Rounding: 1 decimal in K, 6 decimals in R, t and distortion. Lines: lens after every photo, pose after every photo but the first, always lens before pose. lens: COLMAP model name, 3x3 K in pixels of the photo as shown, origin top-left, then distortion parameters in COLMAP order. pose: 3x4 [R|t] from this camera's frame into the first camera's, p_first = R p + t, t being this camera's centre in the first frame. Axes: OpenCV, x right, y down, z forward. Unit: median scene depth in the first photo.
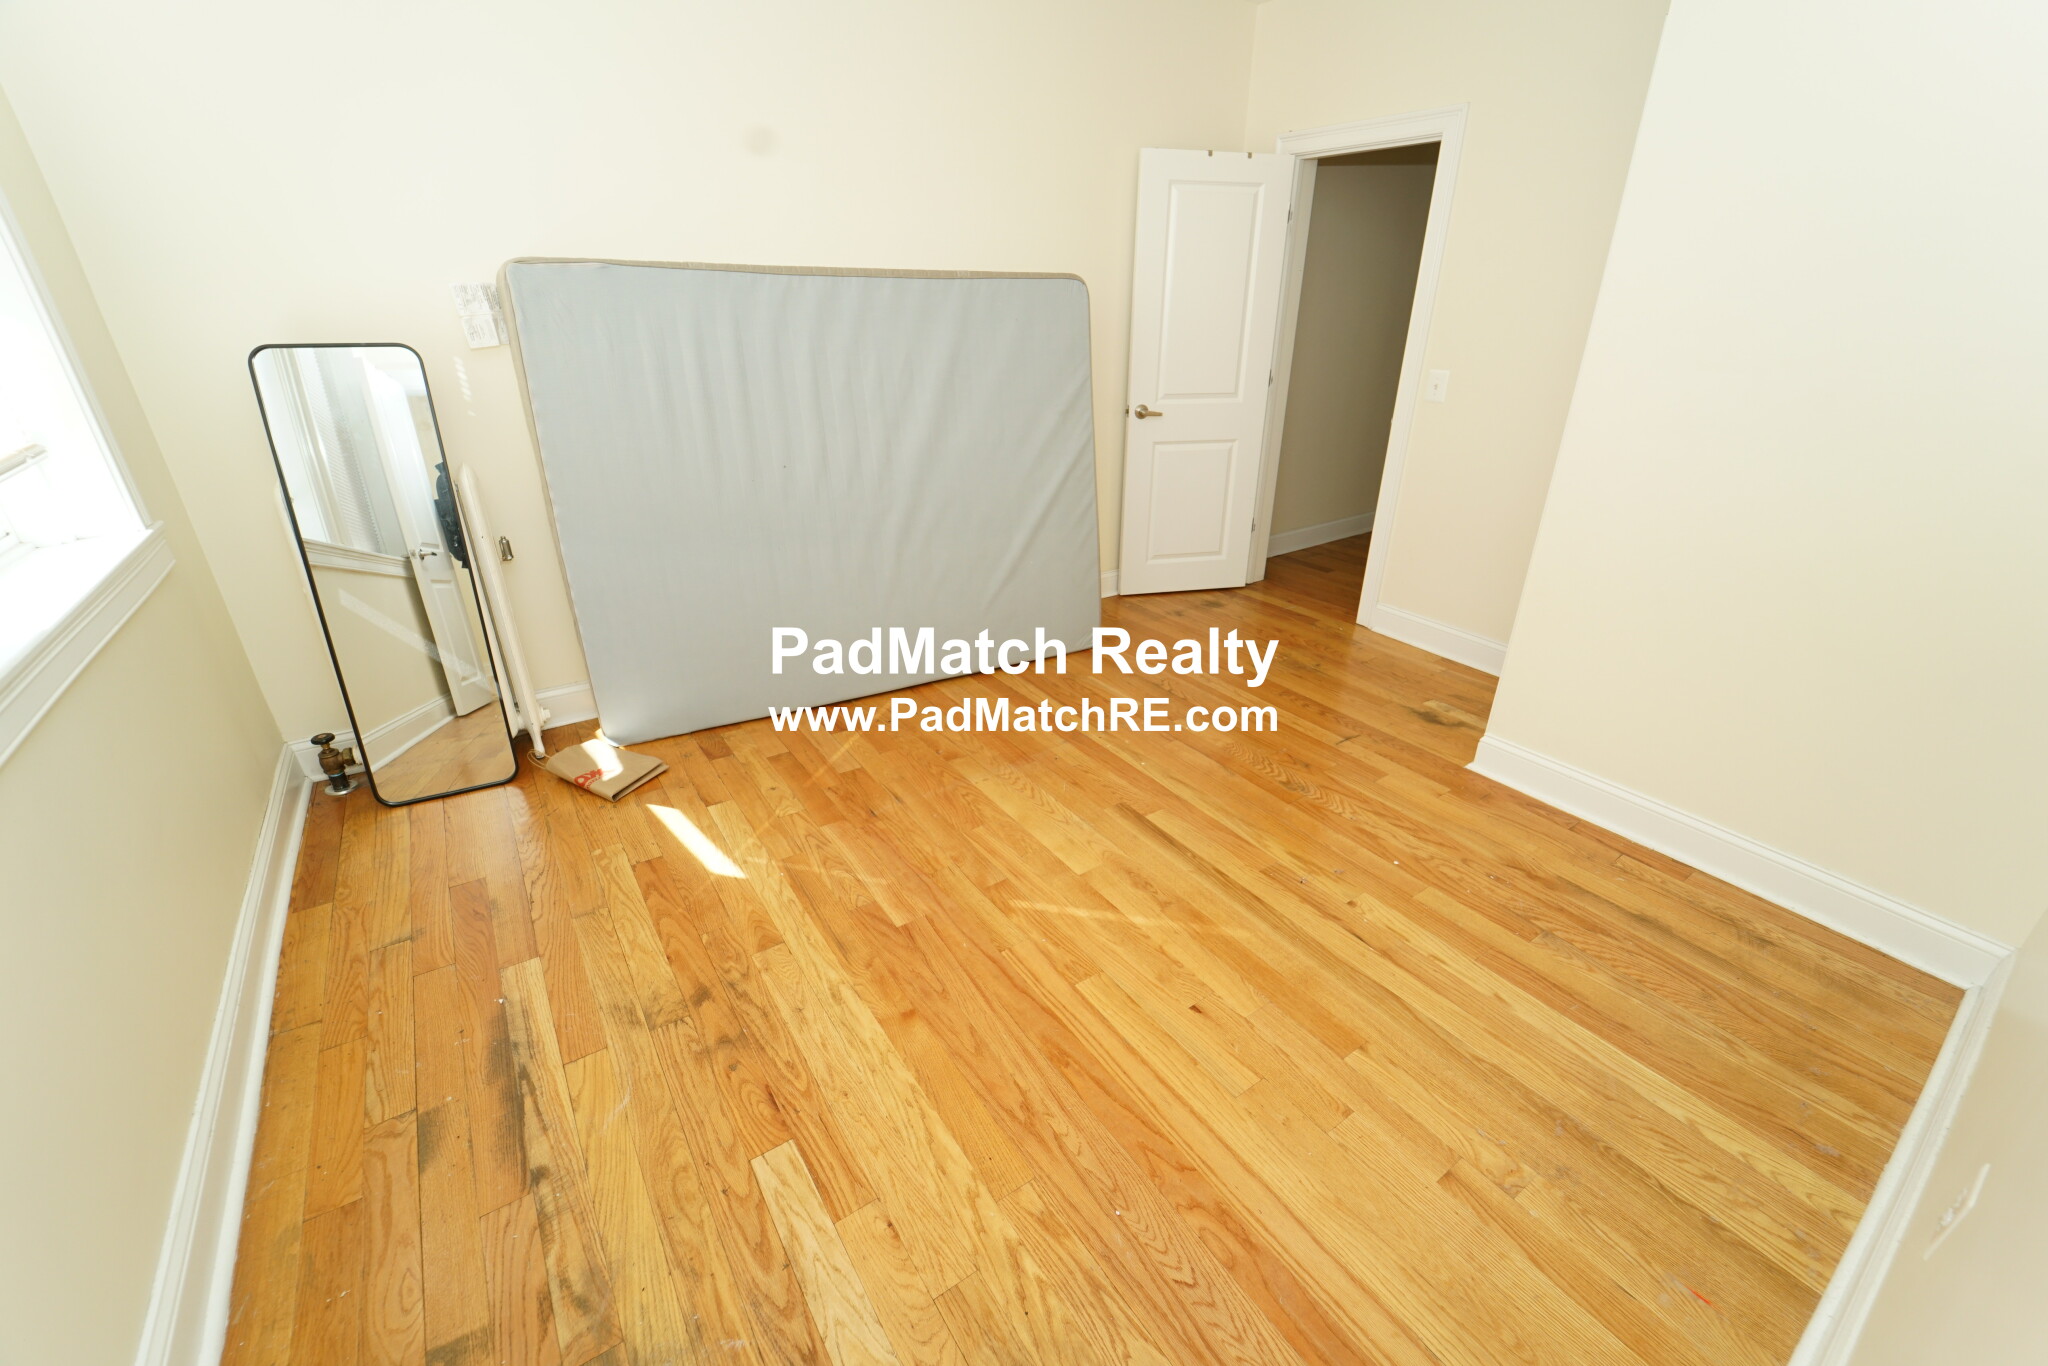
lens RADIAL K [[831.2, 0, 1033.3], [0, 831.2, 685.4], [0, 0, 1]] dist [-0.023160, 0.001126]
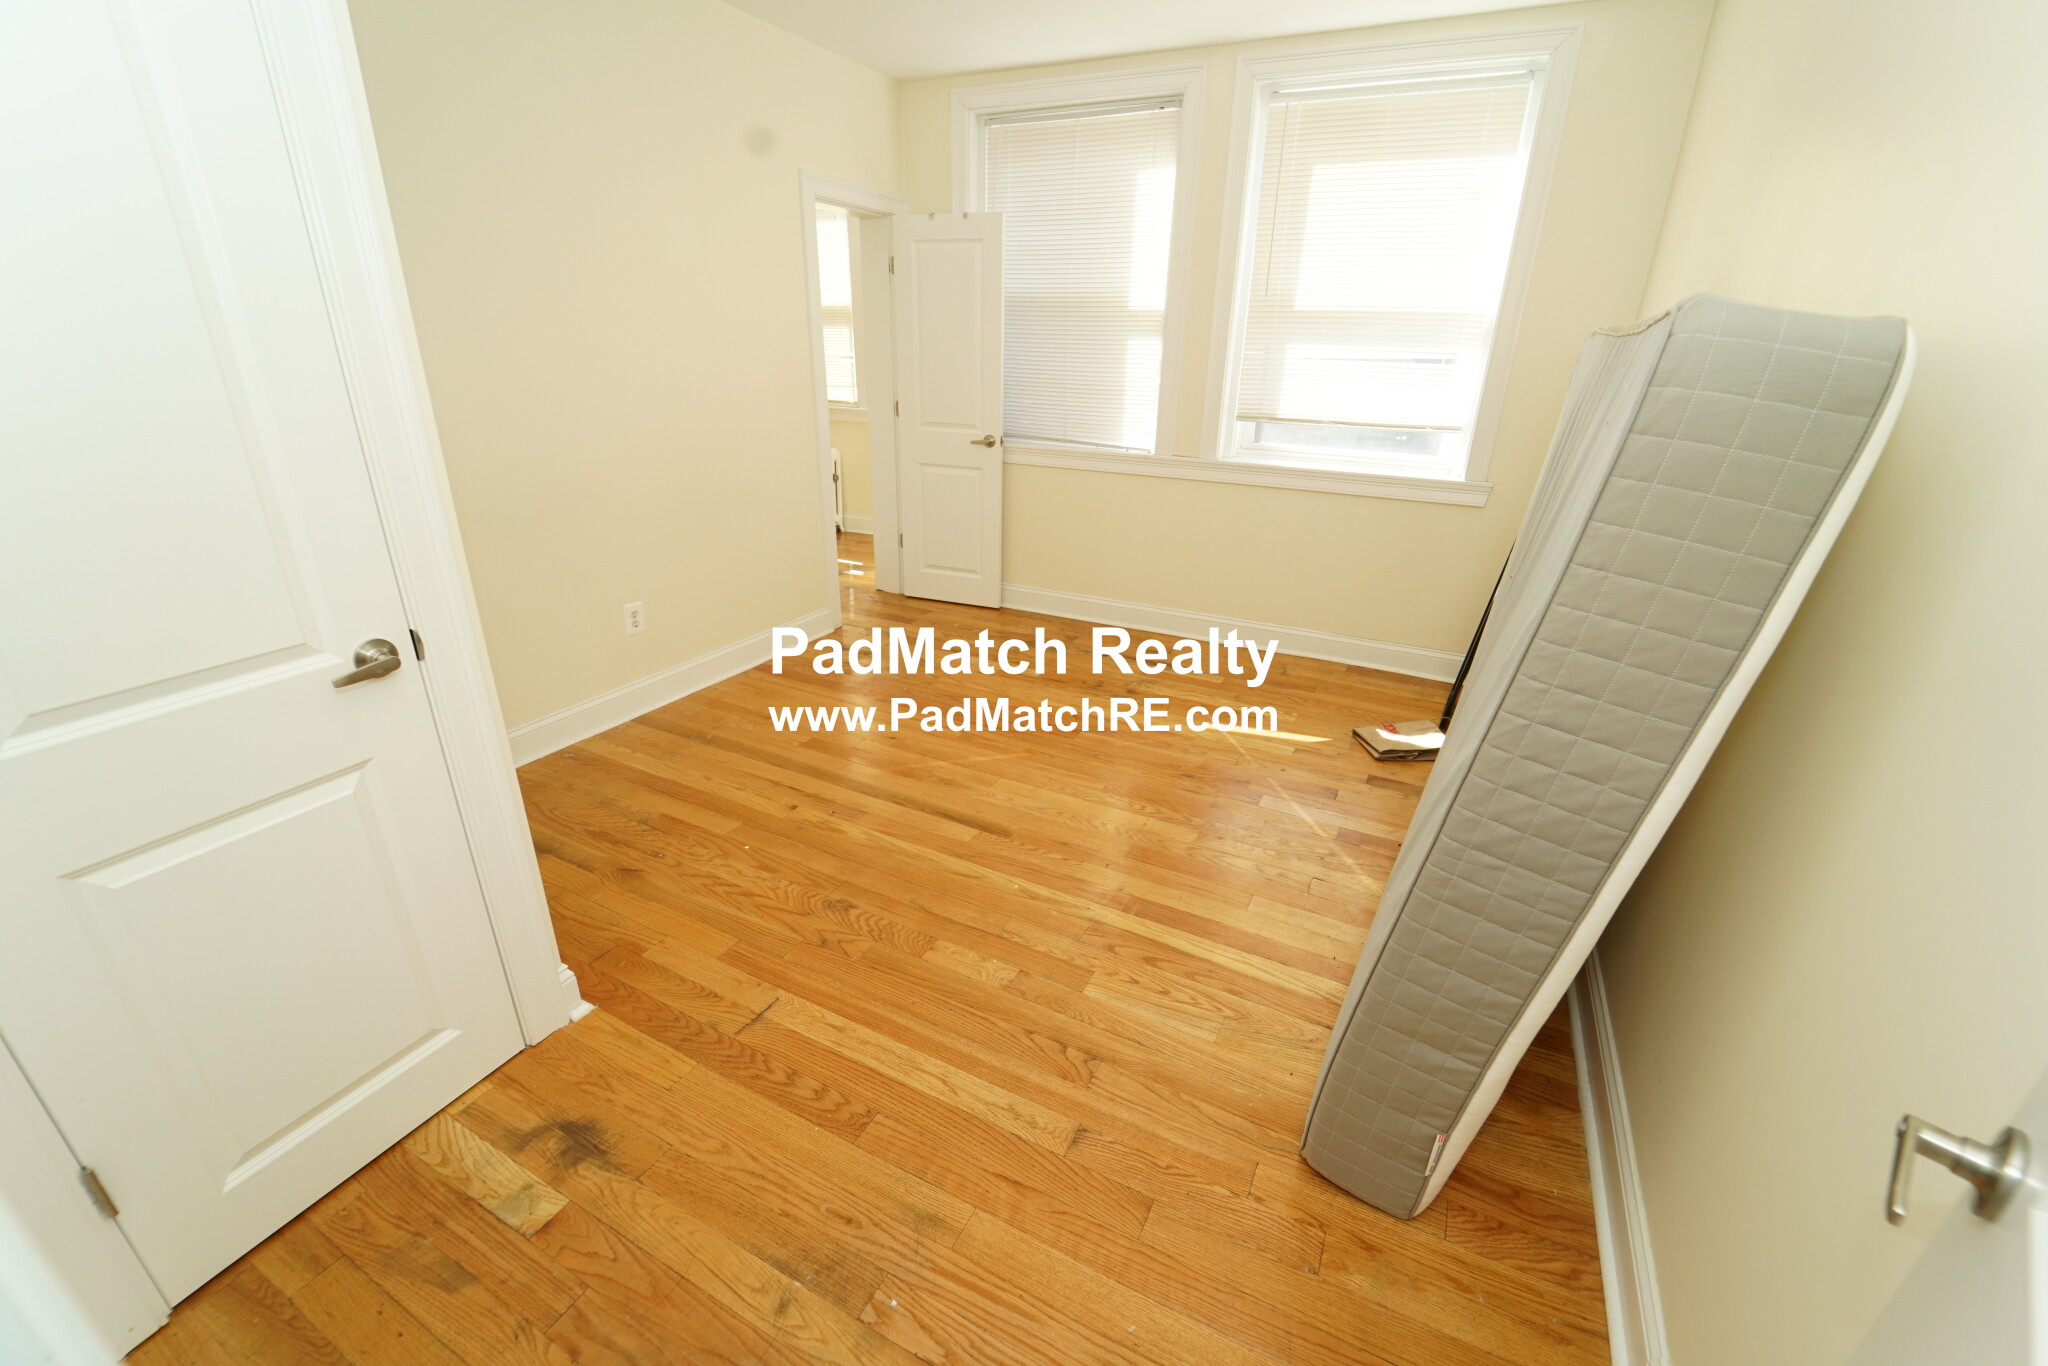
lens RADIAL K [[831.2, 0, 1033.3], [0, 831.2, 685.4], [0, 0, 1]] dist [-0.023160, 0.001126]
pose [[-0.880787, 0.157354, -0.446603, 0.533996], [-0.221679, 0.696398, 0.682560, -0.727648], [0.418417, 0.700192, -0.578497, 1.562621]]
